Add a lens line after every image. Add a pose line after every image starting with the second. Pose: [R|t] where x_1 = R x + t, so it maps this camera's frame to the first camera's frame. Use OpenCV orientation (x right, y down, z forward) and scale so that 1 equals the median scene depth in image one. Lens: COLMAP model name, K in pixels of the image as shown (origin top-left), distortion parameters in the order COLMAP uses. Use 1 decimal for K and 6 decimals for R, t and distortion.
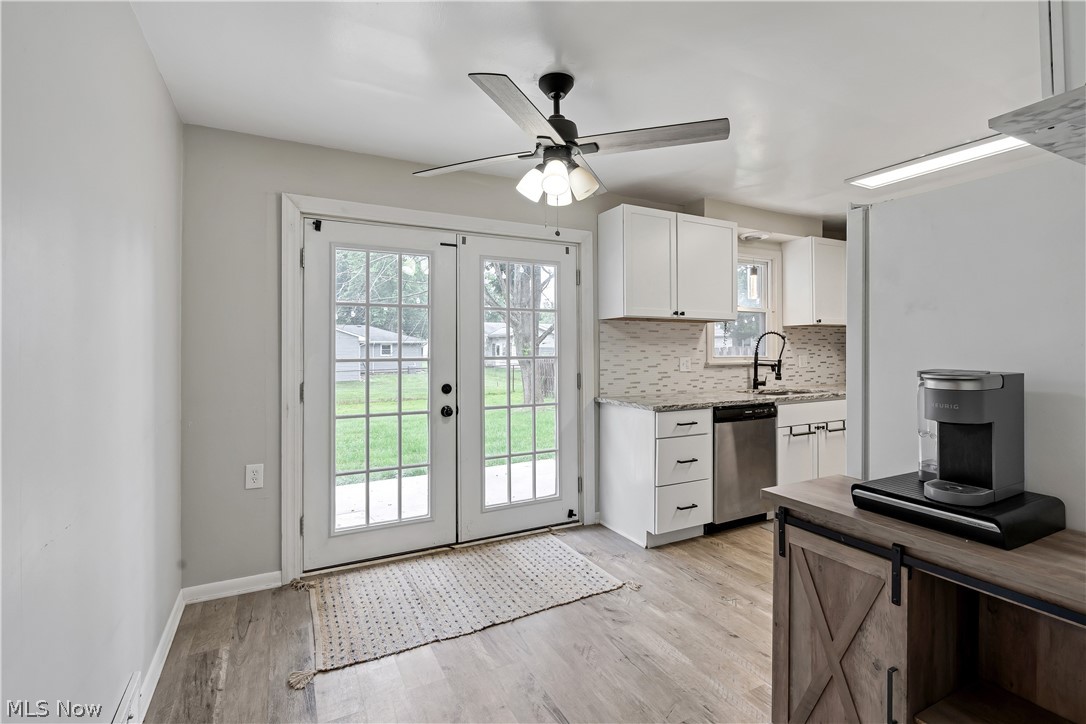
lens RADIAL K [[503.6, 0, 548.0], [0, 503.6, 346.4], [0, 0, 1]] dist [-0.002276, 0.000883]
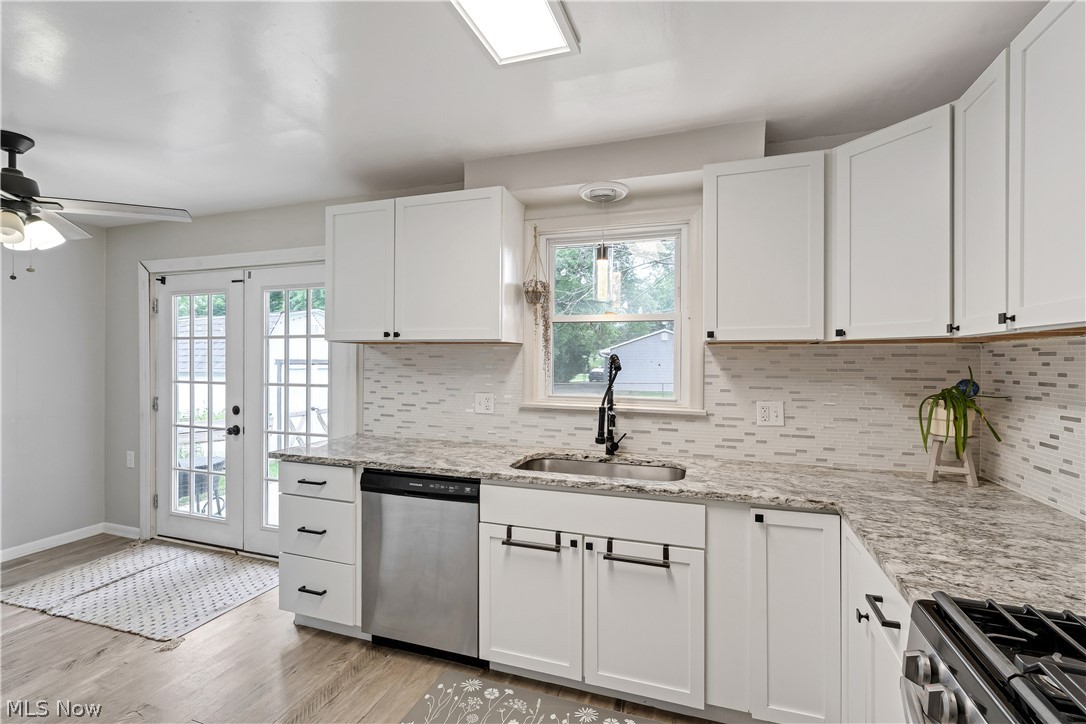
lens RADIAL K [[502.8, 0, 543.9], [0, 502.8, 360.4], [0, 0, 1]] dist [-0.000051, 0.000689]
pose [[0.673405, 0.010418, -0.739201, 0.944974], [-0.004331, 0.999939, 0.010147, -0.035423], [0.739261, -0.003632, 0.673409, 0.656609]]
